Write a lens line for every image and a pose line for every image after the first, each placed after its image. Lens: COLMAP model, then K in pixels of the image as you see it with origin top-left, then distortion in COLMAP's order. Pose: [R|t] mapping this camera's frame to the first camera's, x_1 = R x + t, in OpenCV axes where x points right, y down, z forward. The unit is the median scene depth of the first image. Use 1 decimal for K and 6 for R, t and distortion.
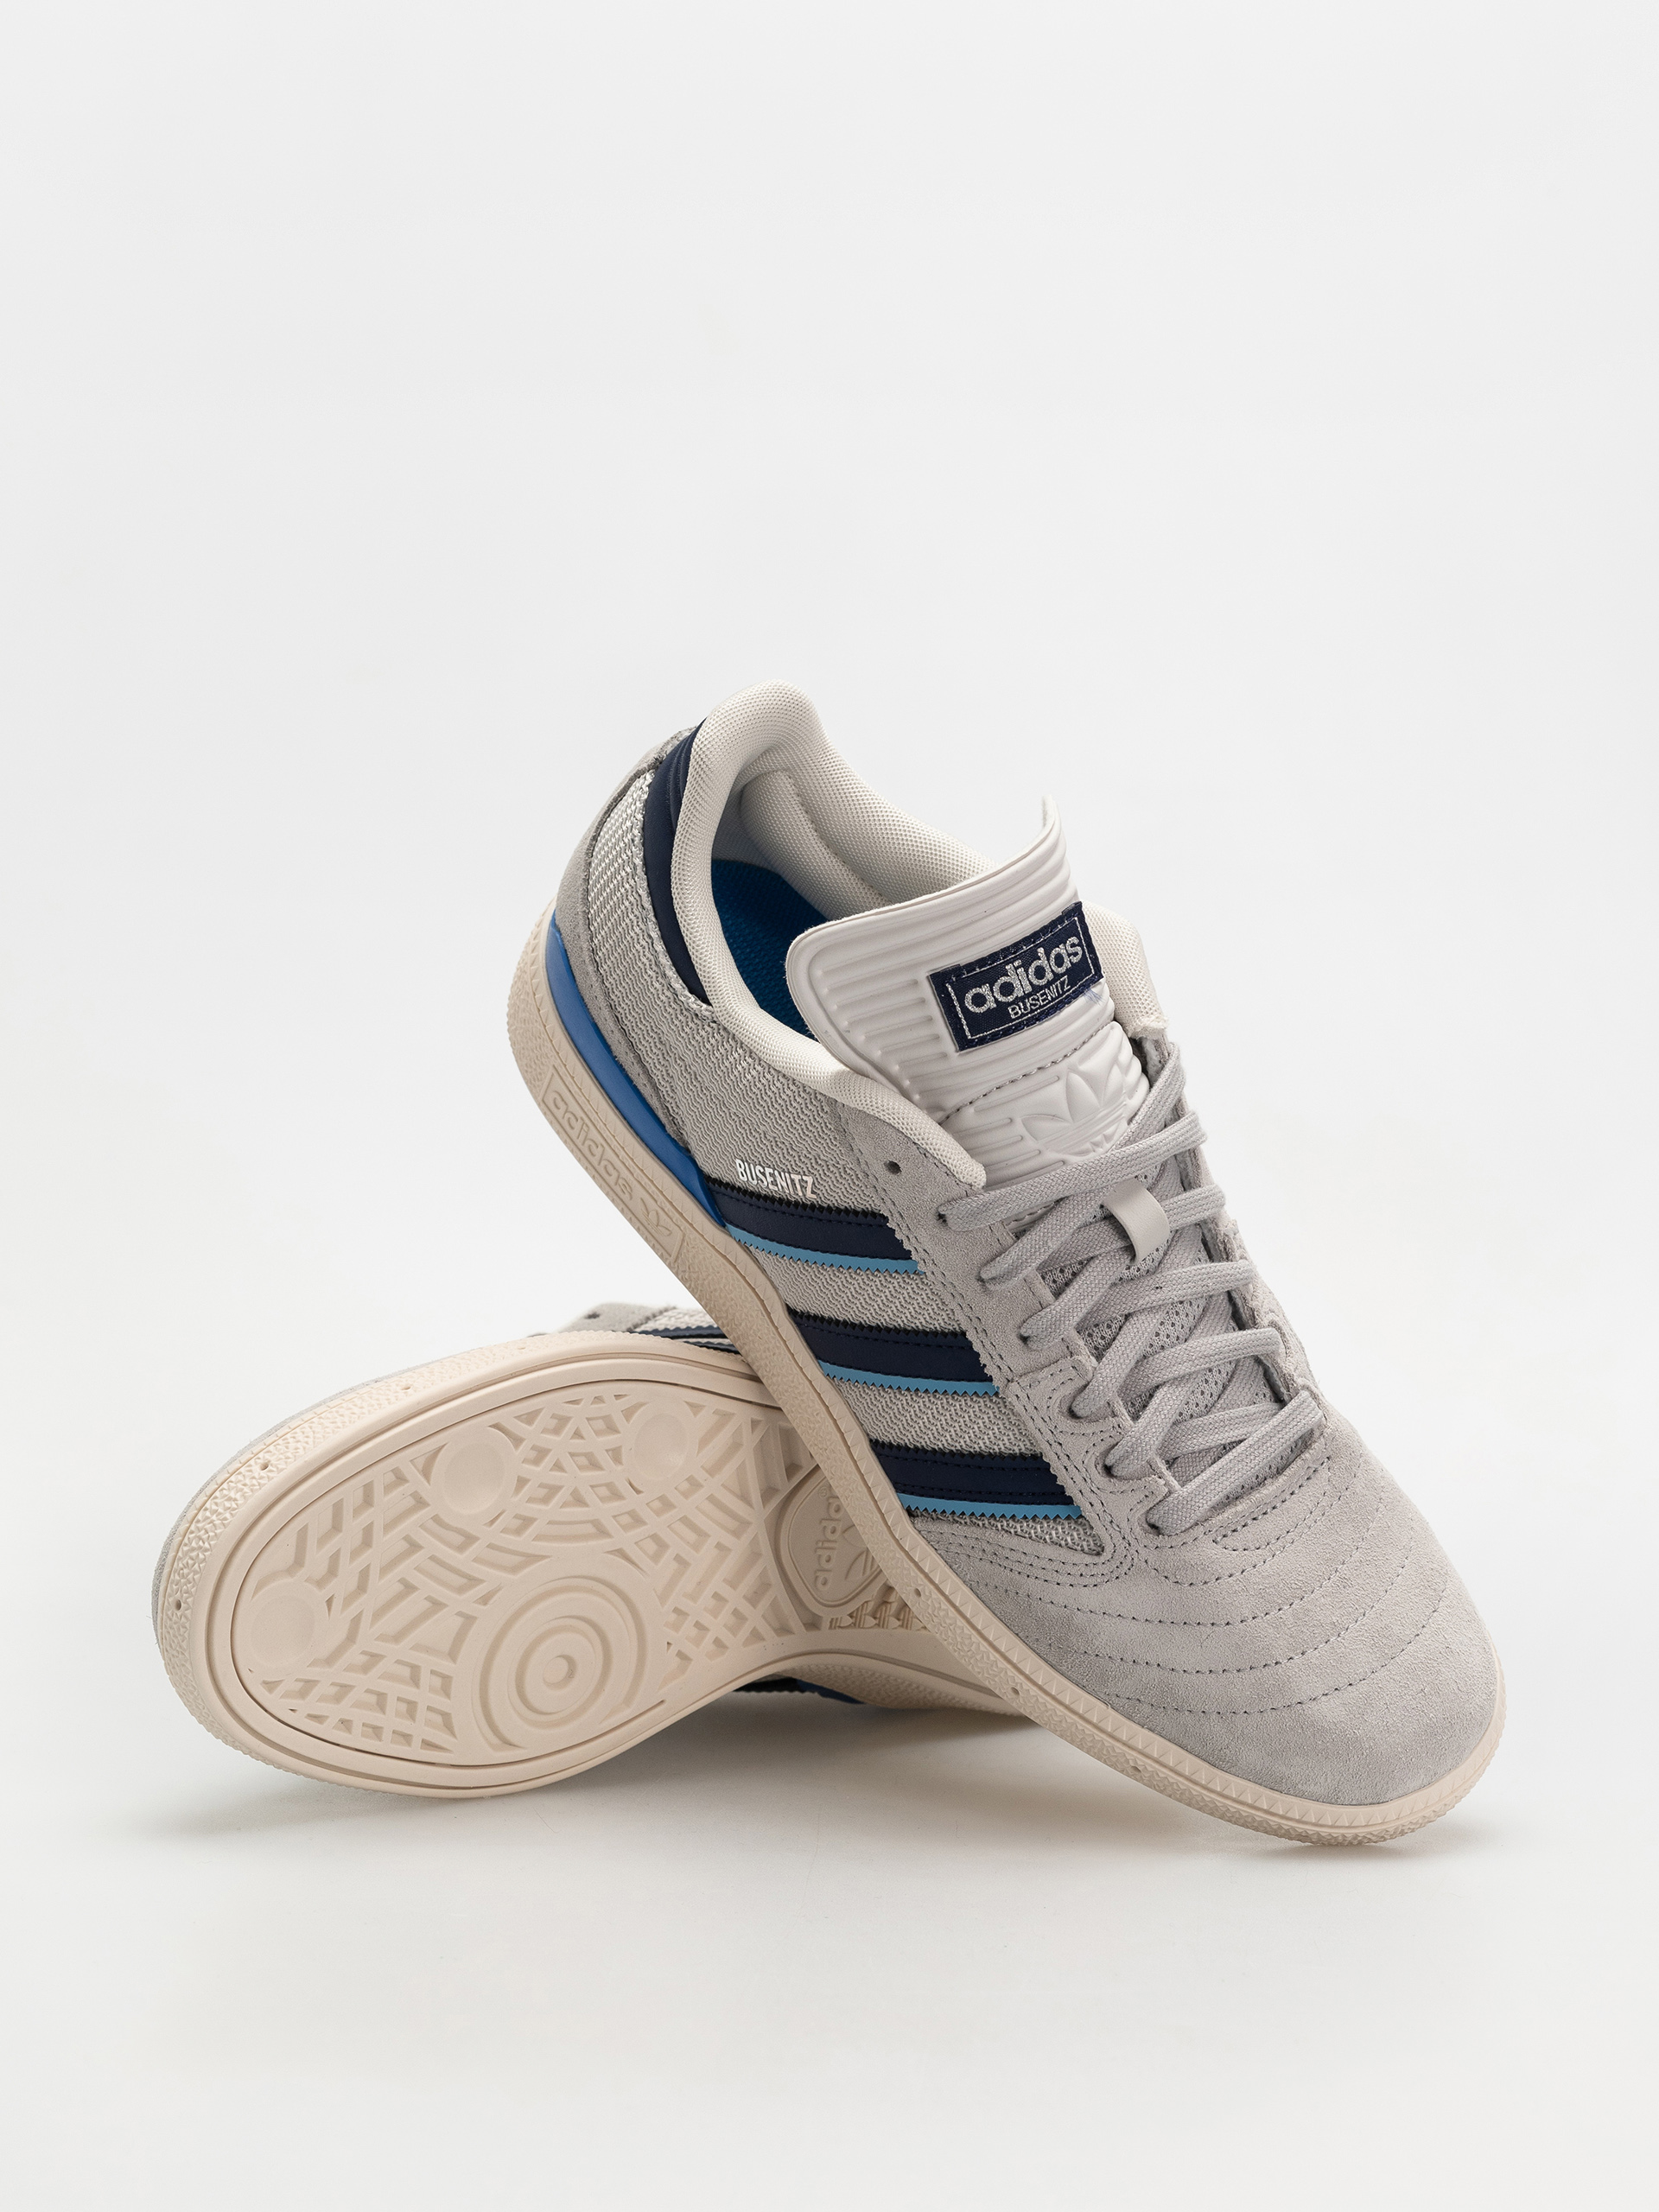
lens RADIAL K [[7113.1, 0, 829.4], [0, 7113.1, 1108.4], [0, 0, 1]] dist [-0.119898, 0.000000]
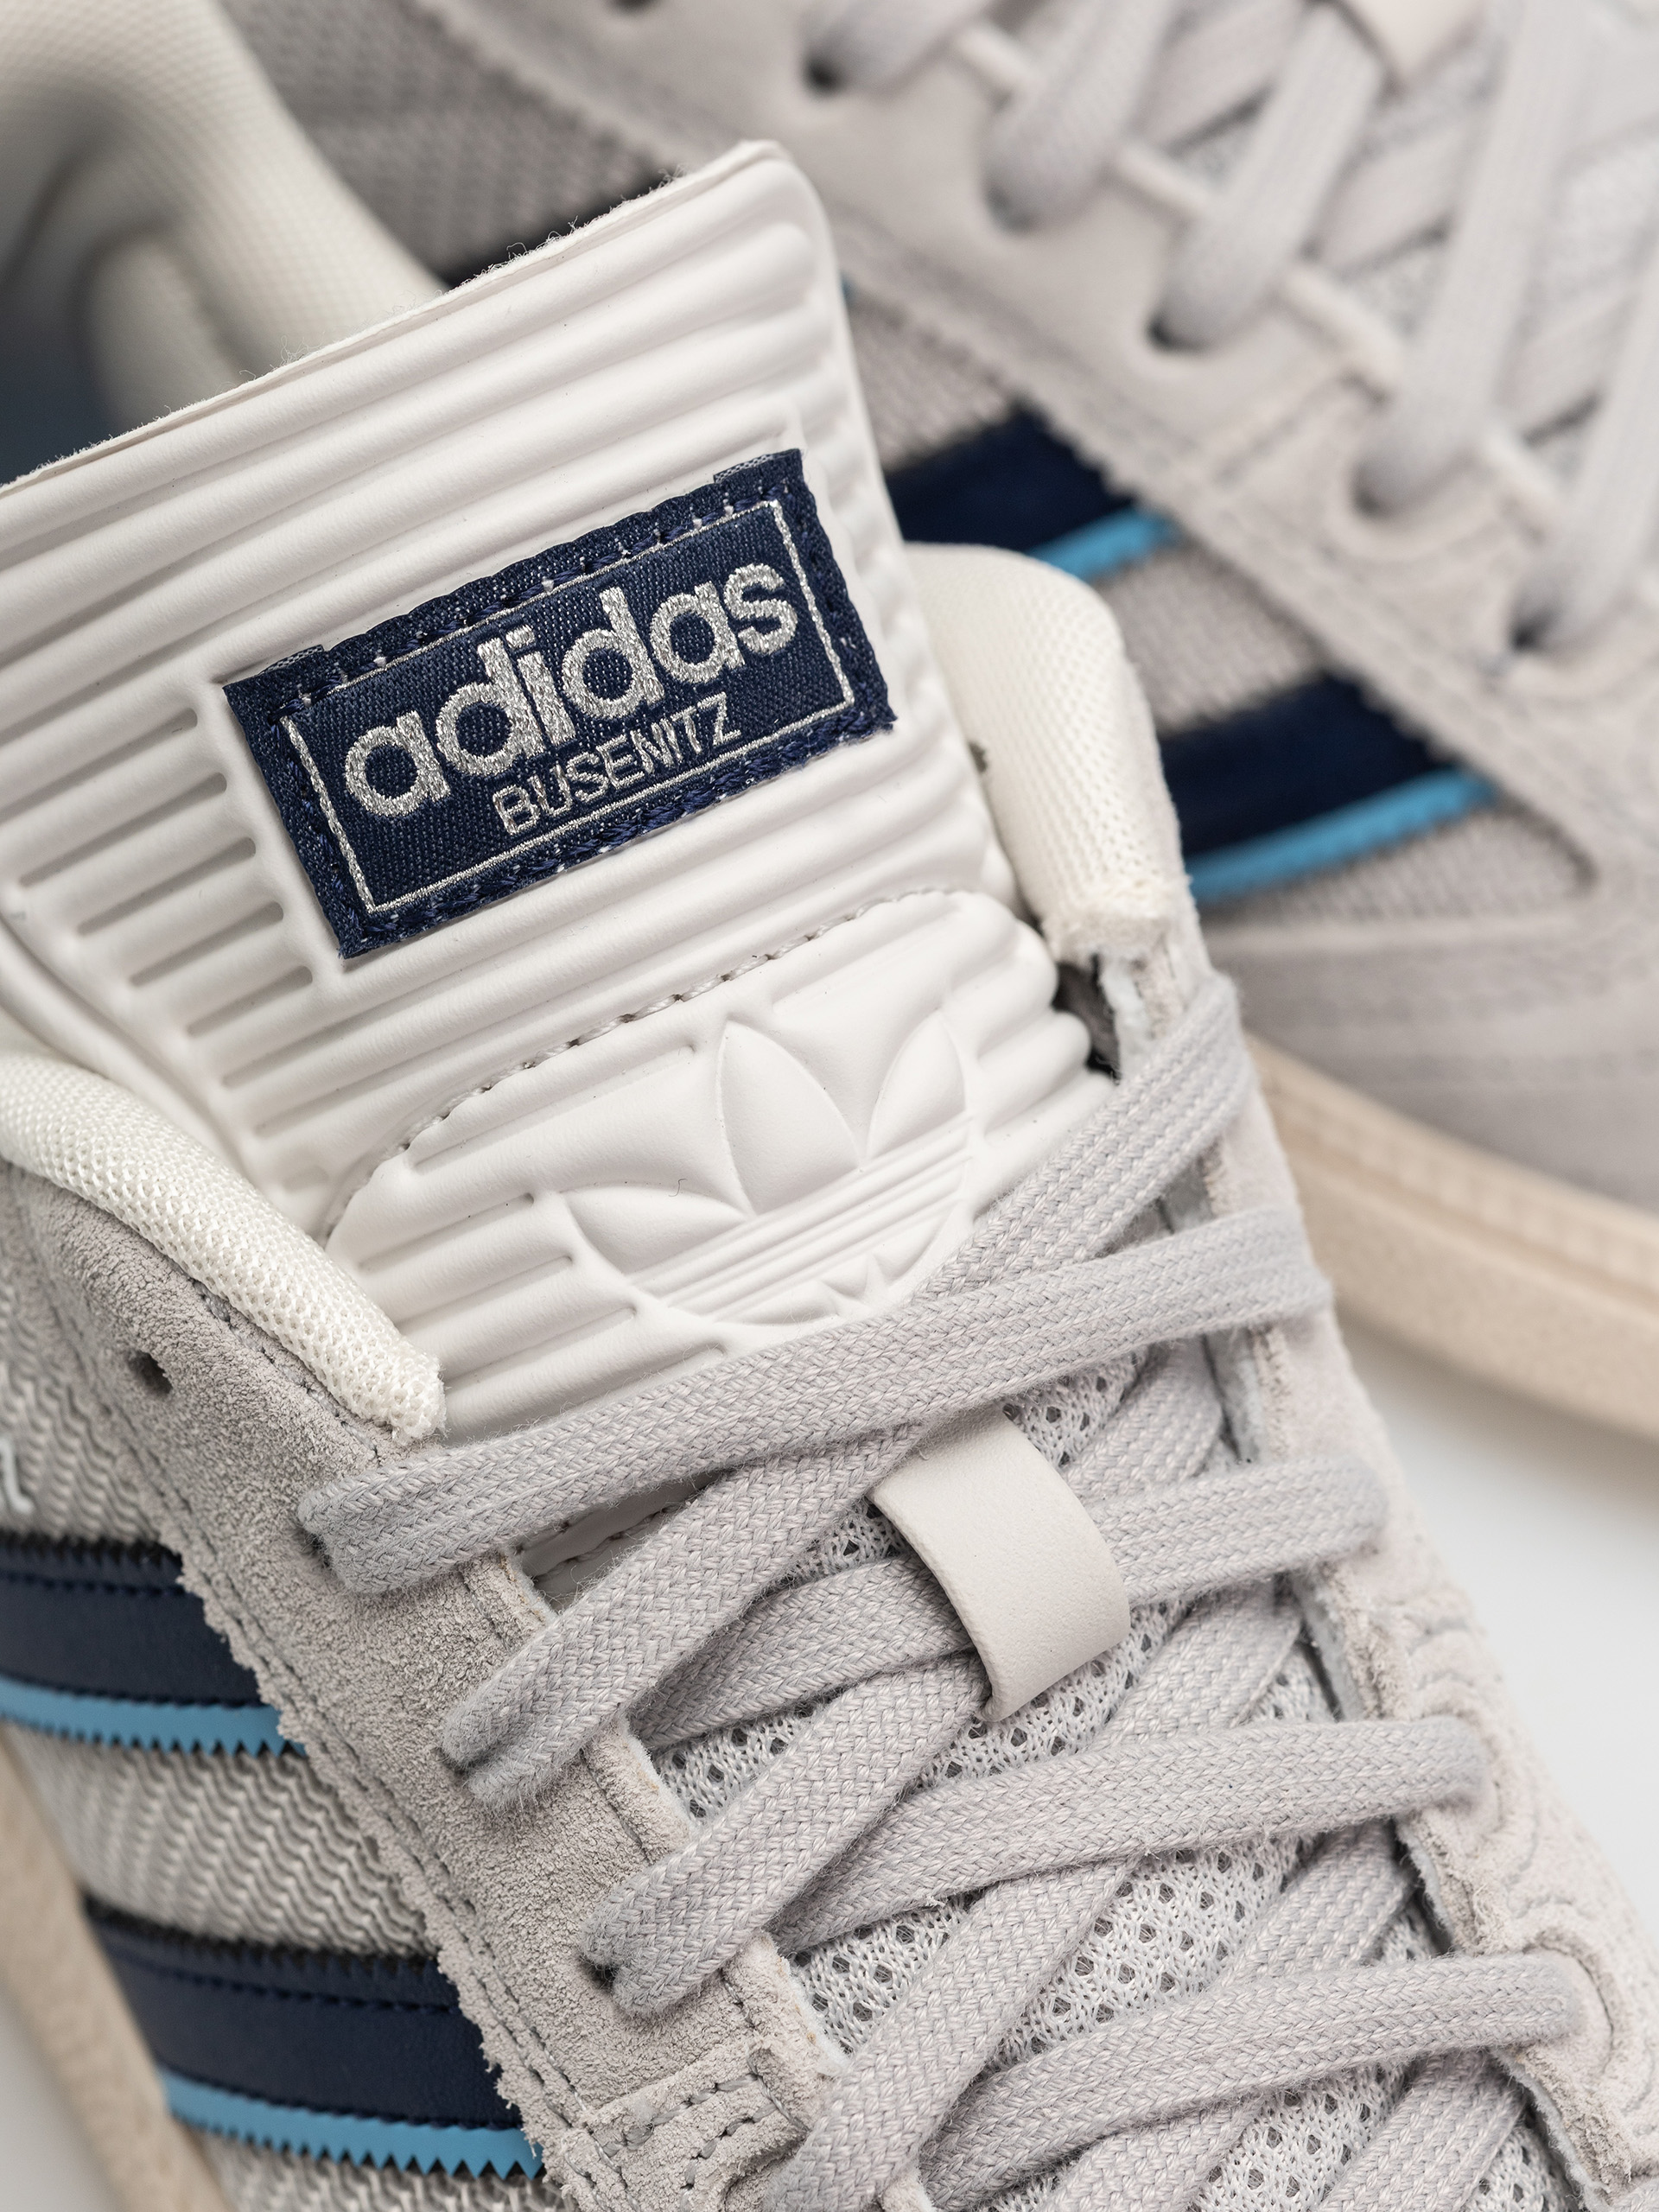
lens RADIAL K [[7113.1, 0, 827.8], [0, 7113.1, 1105.4], [0, 0, 1]] dist [-0.119898, 0.000000]
pose [[0.969770, -0.022812, -0.242953, 0.106507], [-0.005763, 0.993202, -0.116263, 0.030975], [0.243954, 0.114149, 0.963046, 0.728586]]
